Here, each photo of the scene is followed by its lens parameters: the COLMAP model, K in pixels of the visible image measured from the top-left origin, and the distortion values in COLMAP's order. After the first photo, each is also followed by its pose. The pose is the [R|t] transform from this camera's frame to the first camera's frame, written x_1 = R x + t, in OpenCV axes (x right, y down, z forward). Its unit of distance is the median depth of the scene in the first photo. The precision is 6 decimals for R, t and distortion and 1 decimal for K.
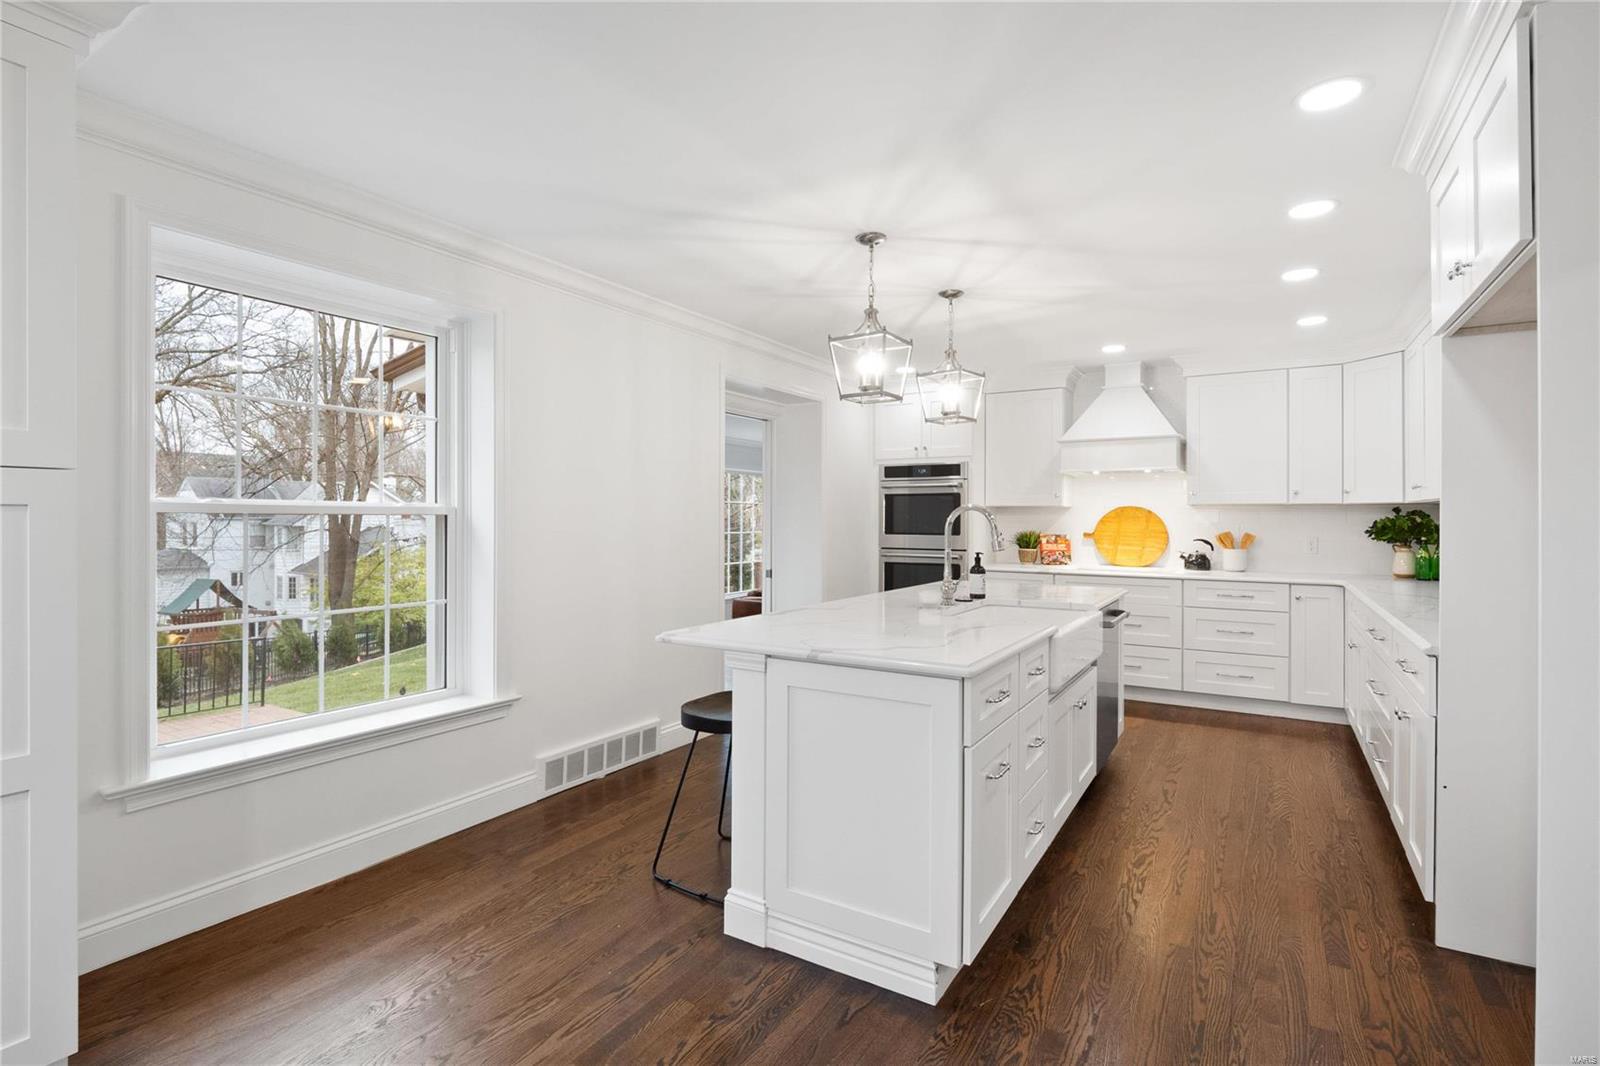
lens RADIAL K [[752.5, 0, 801.7], [0, 752.5, 521.4], [0, 0, 1]] dist [-0.002377, -0.000780]
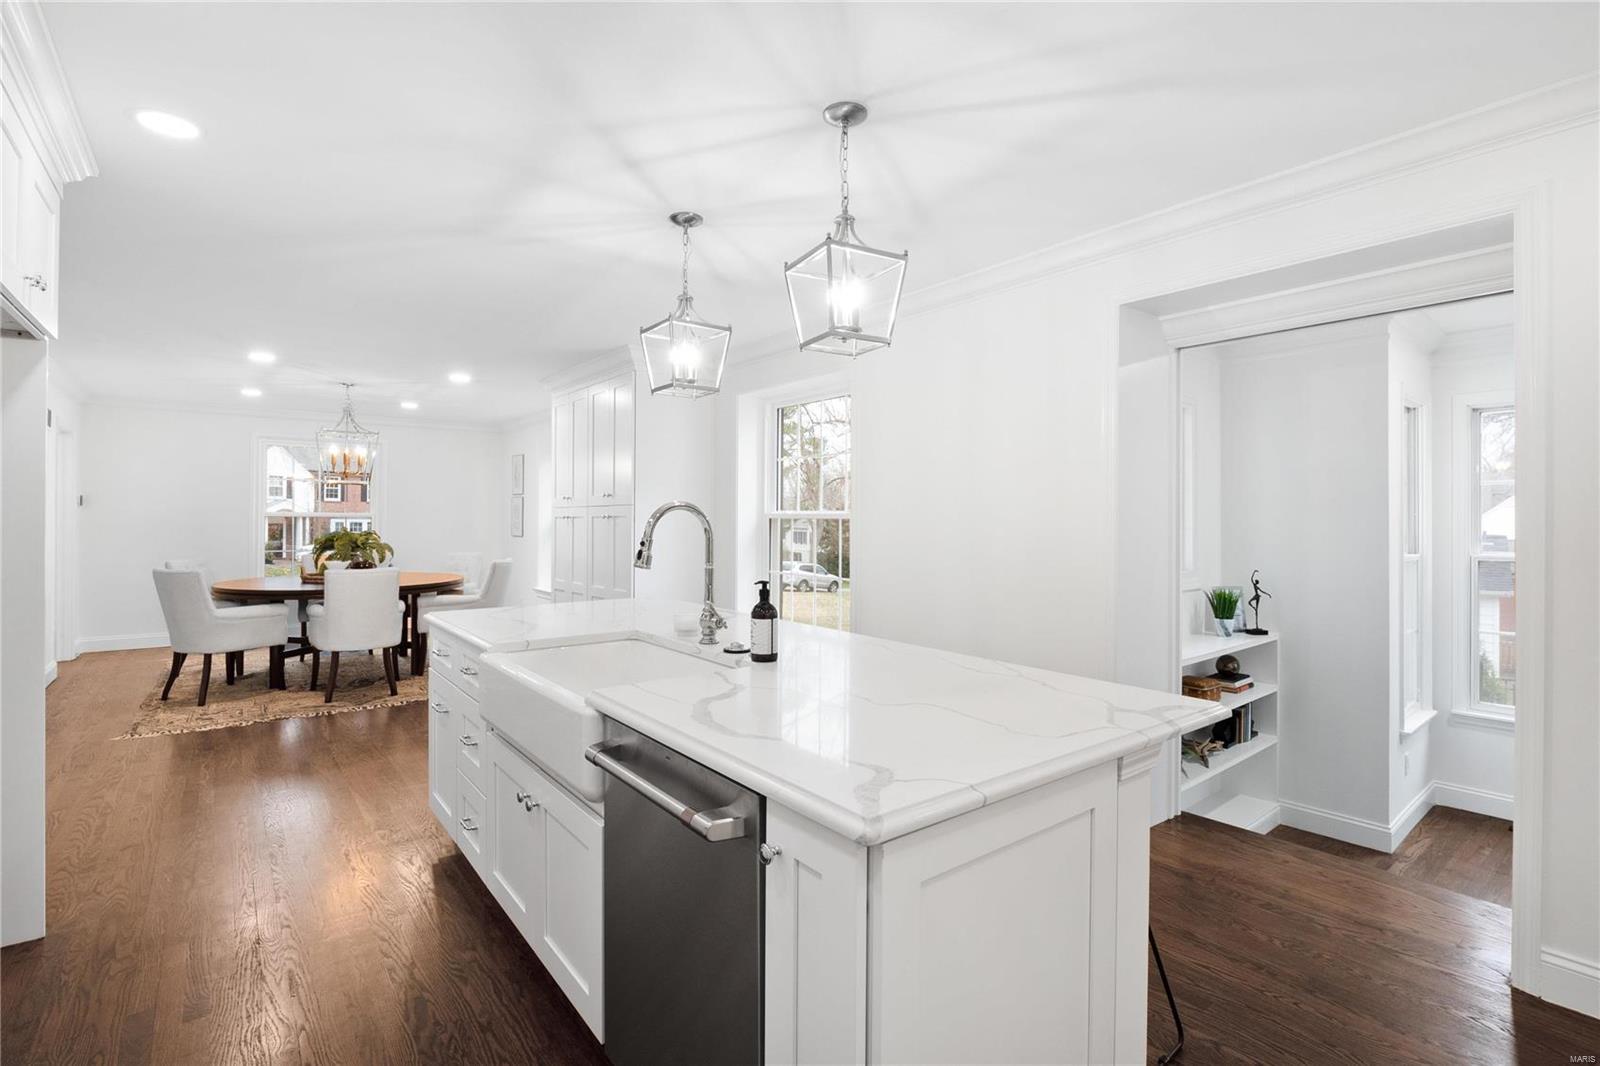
lens RADIAL K [[752.5, 0, 801.7], [0, 752.5, 521.4], [0, 0, 1]] dist [-0.002377, -0.000780]
pose [[-0.353300, -0.001648, -0.935509, 0.894965], [-0.007247, 0.999973, 0.000975, -0.004391], [0.935482, 0.007124, -0.353303, 1.439825]]
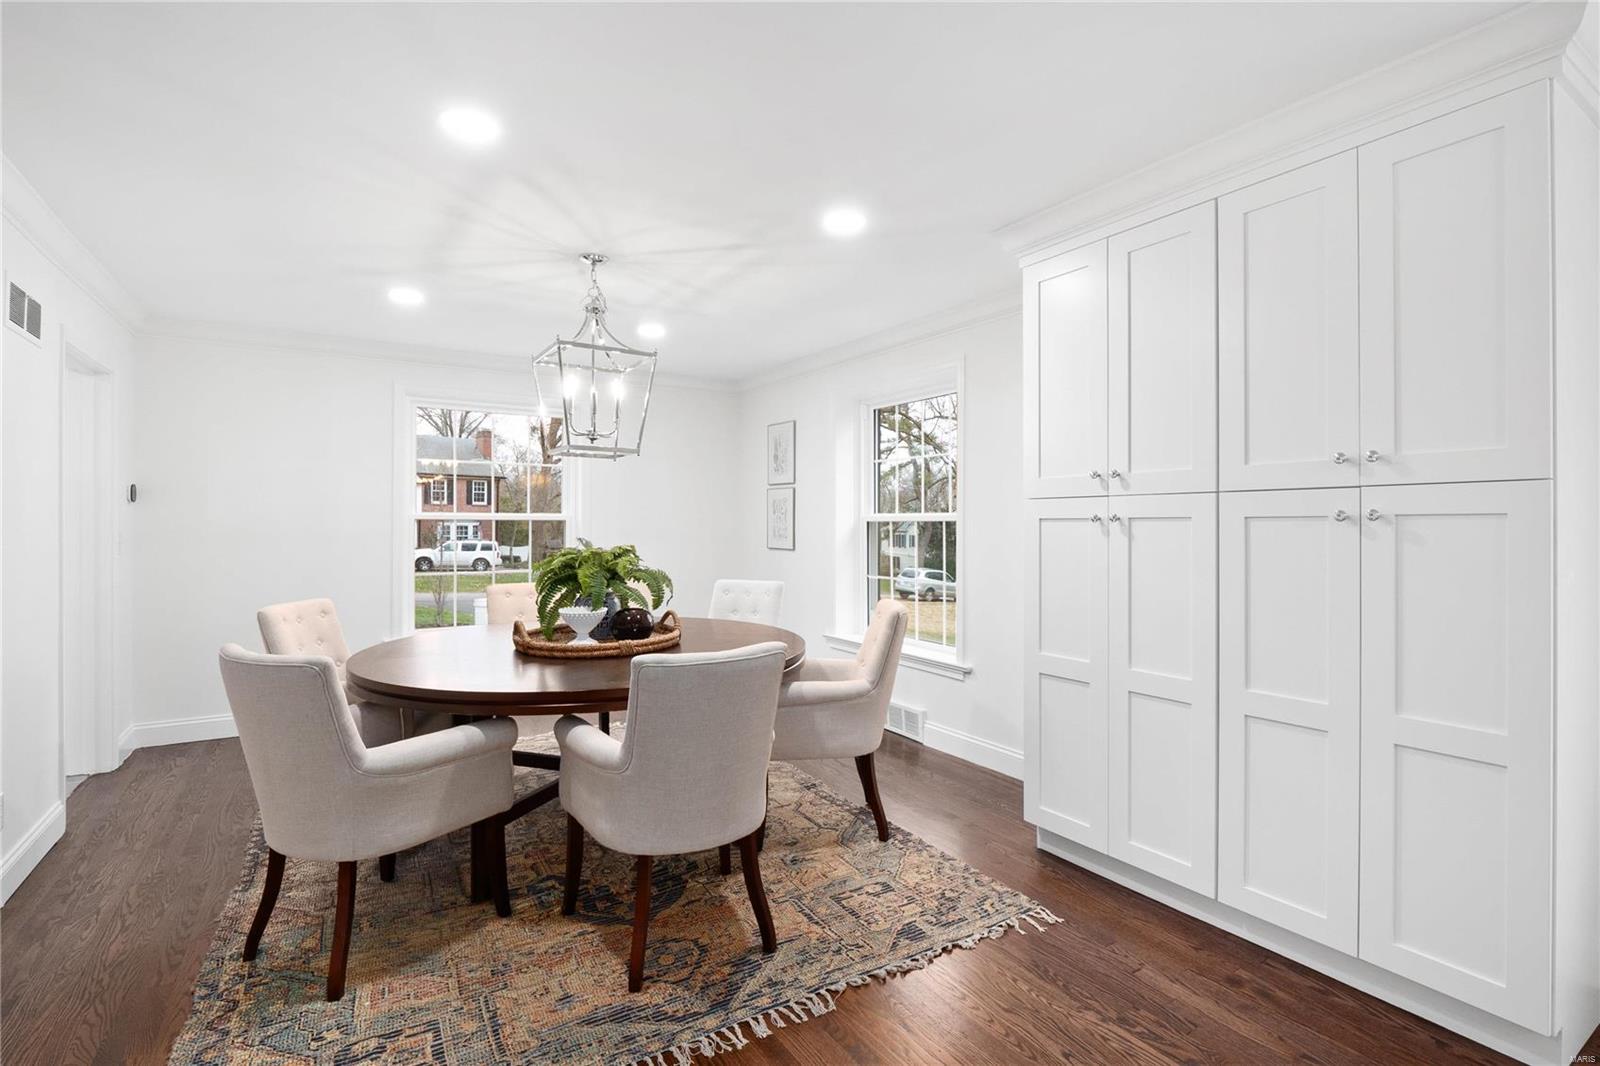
lens RADIAL K [[752.5, 0, 801.7], [0, 752.5, 521.4], [0, 0, 1]] dist [-0.002377, -0.000780]
pose [[-0.446302, -0.004258, -0.894872, 0.864501], [-0.004938, 0.999985, -0.002295, -0.004279], [0.894869, 0.003395, -0.446316, 1.387393]]
